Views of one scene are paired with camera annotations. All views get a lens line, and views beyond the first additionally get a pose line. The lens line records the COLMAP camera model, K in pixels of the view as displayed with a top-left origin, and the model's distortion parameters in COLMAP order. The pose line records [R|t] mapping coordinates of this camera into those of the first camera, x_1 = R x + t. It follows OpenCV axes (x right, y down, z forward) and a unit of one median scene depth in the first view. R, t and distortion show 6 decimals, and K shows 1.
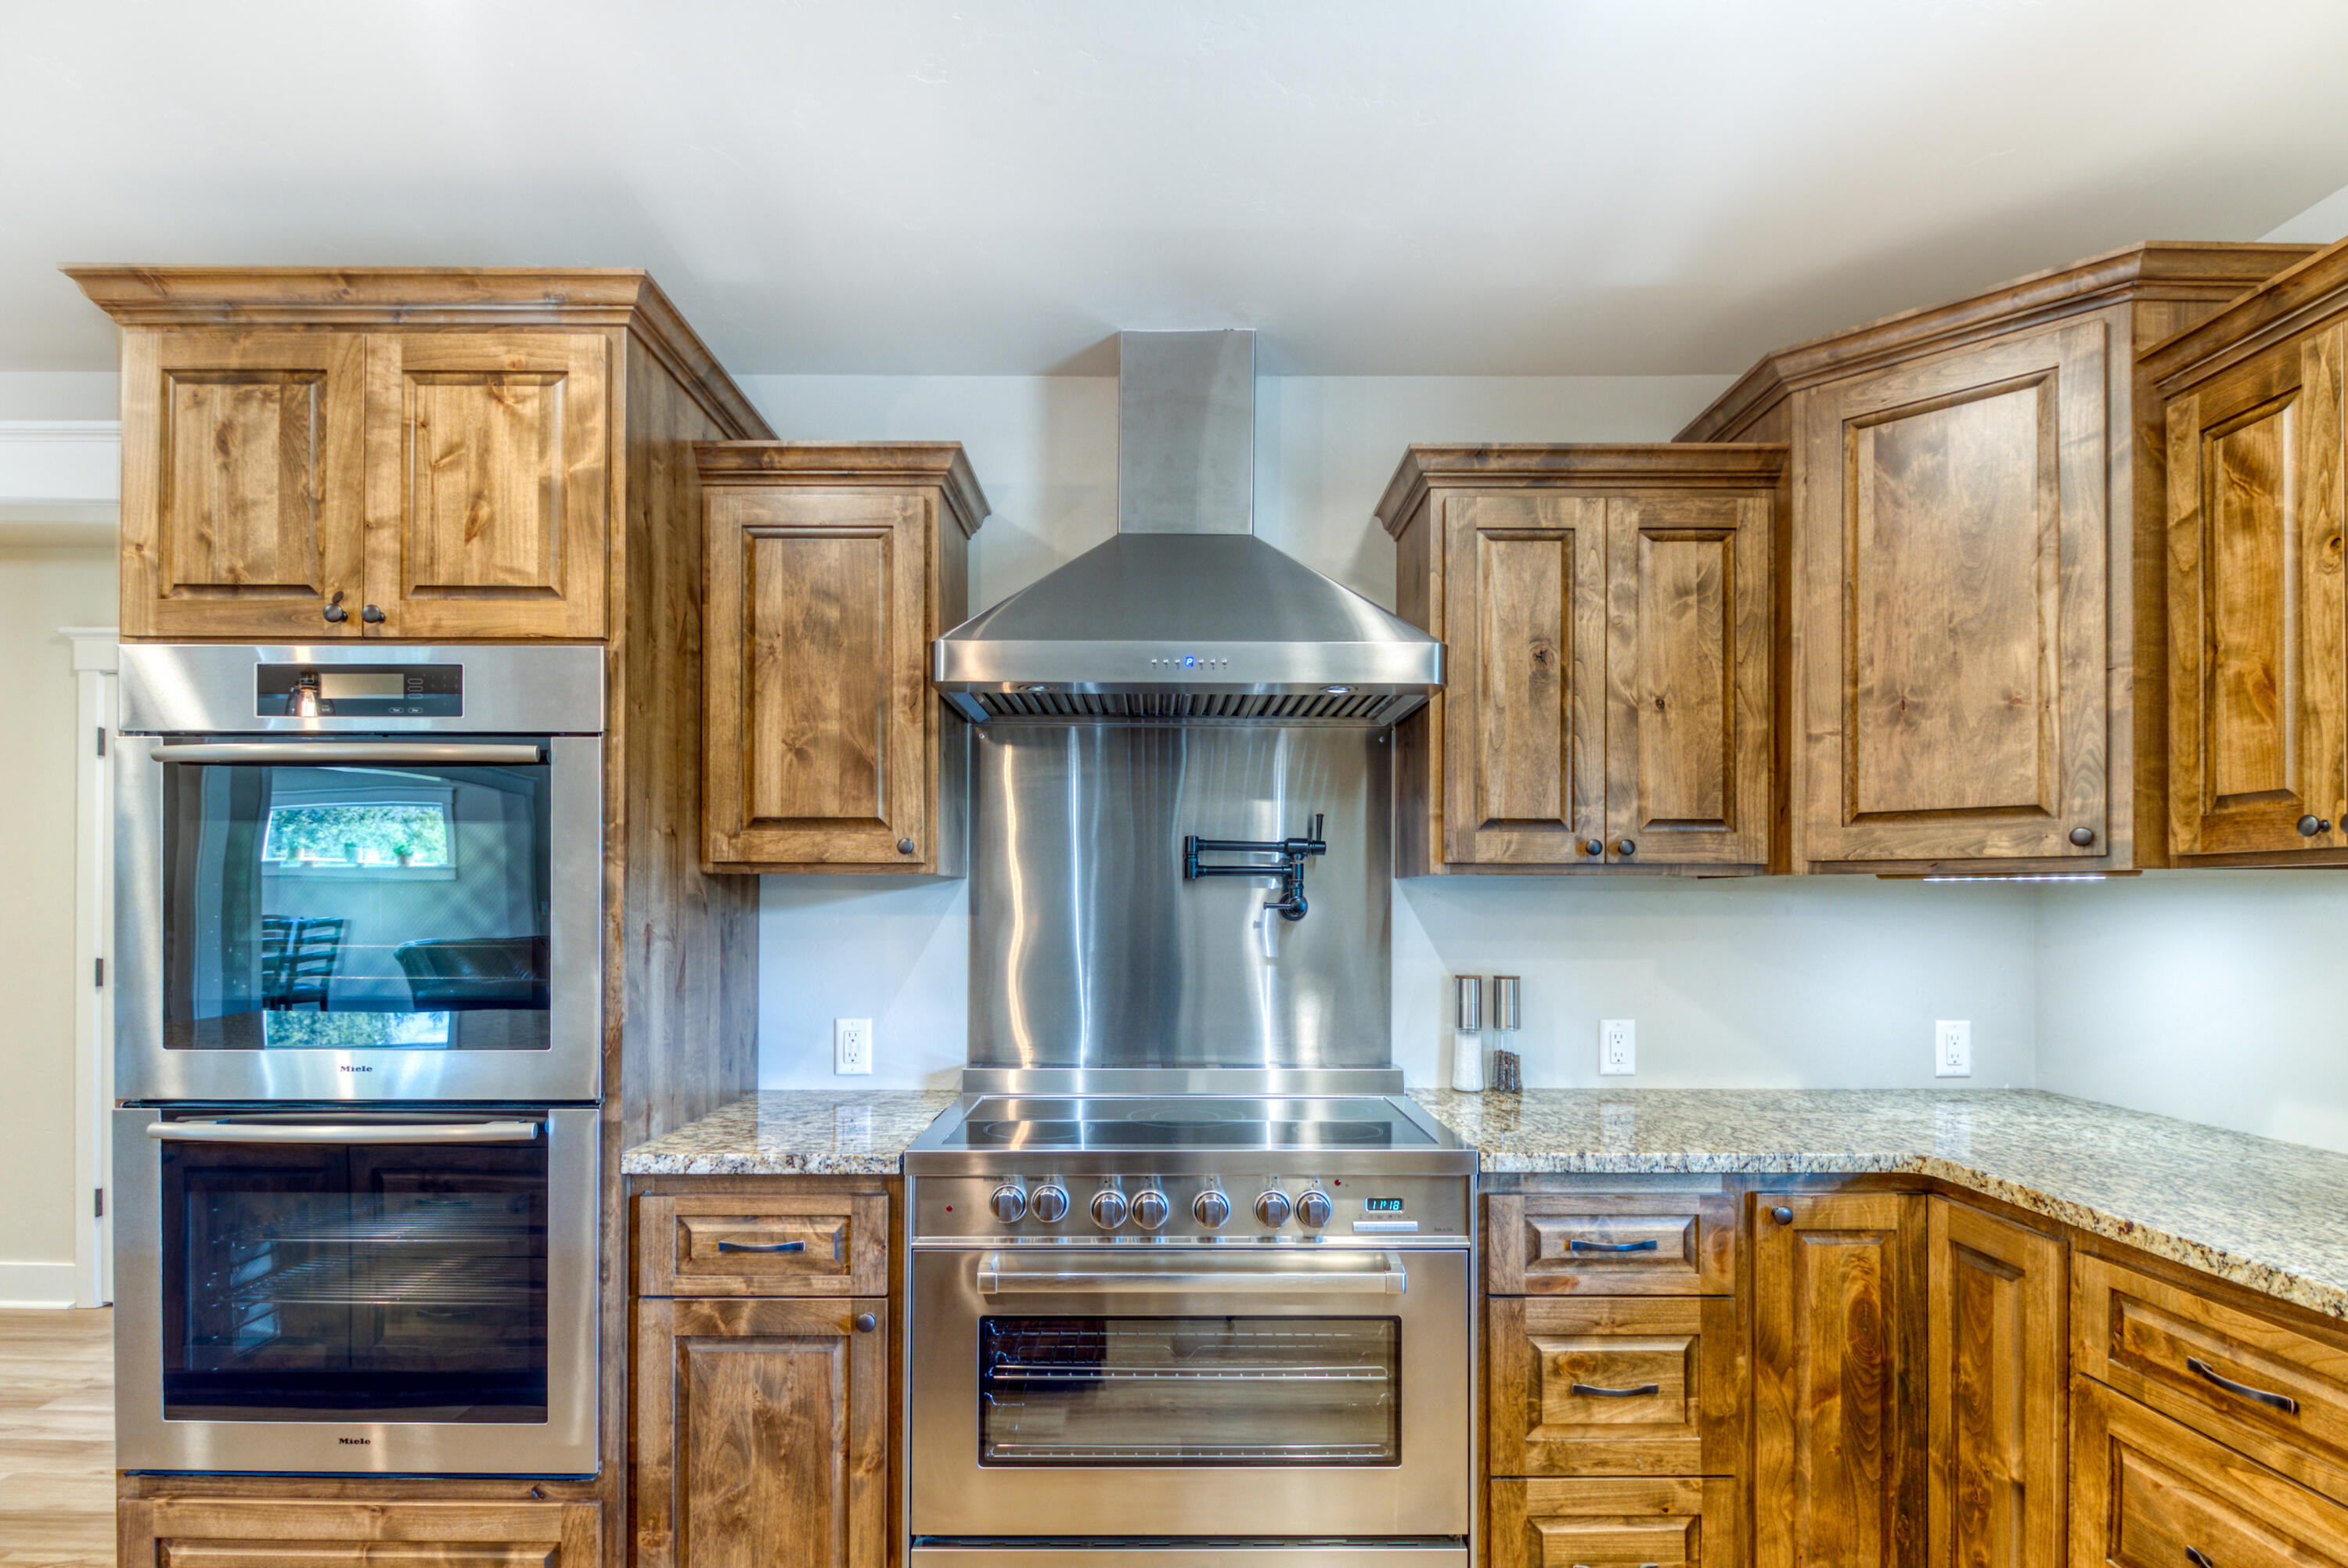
lens RADIAL K [[1186.5, 0, 1180.9], [0, 1186.5, 886.7], [0, 0, 1]] dist [0.004030, -0.000192]
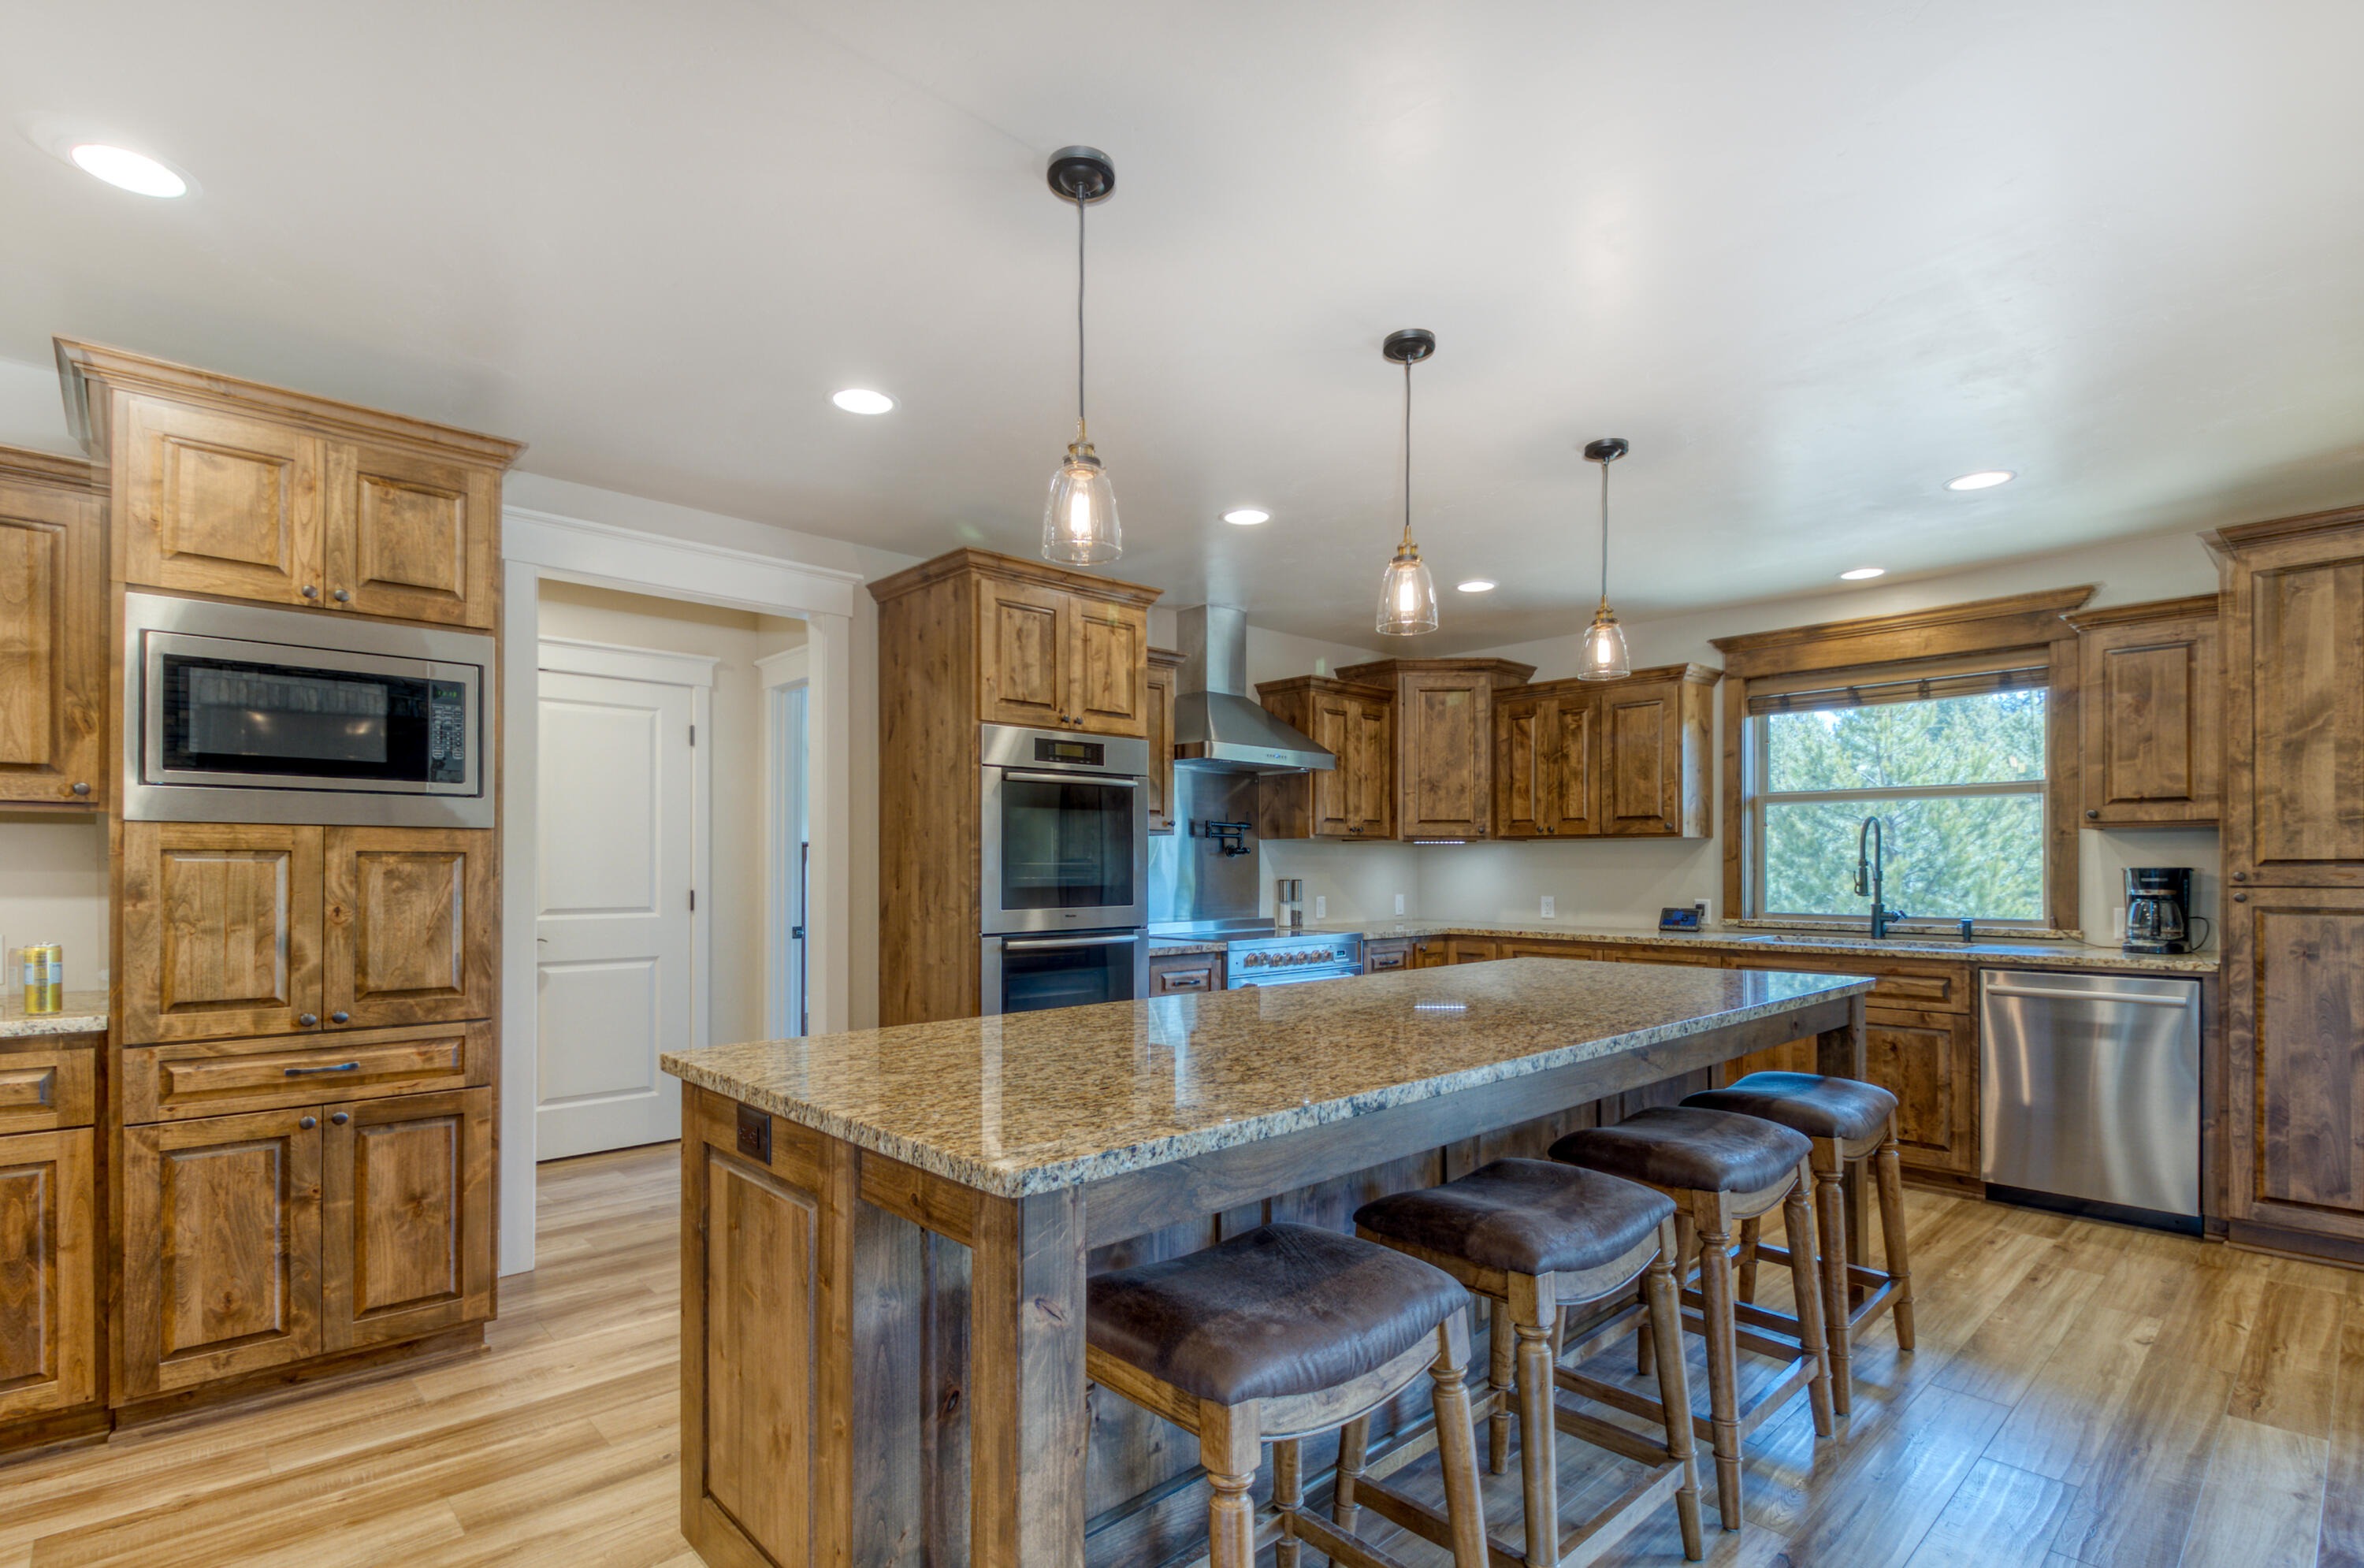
lens RADIAL K [[1090.1, 0, 1195.9], [0, 1090.1, 862.2], [0, 0, 1]] dist [-0.001860, -0.000377]
pose [[0.734931, -0.000334, 0.678142, -1.935603], [-0.005315, 0.999966, 0.006252, 0.033883], [-0.678121, -0.008199, 0.734905, -0.720660]]
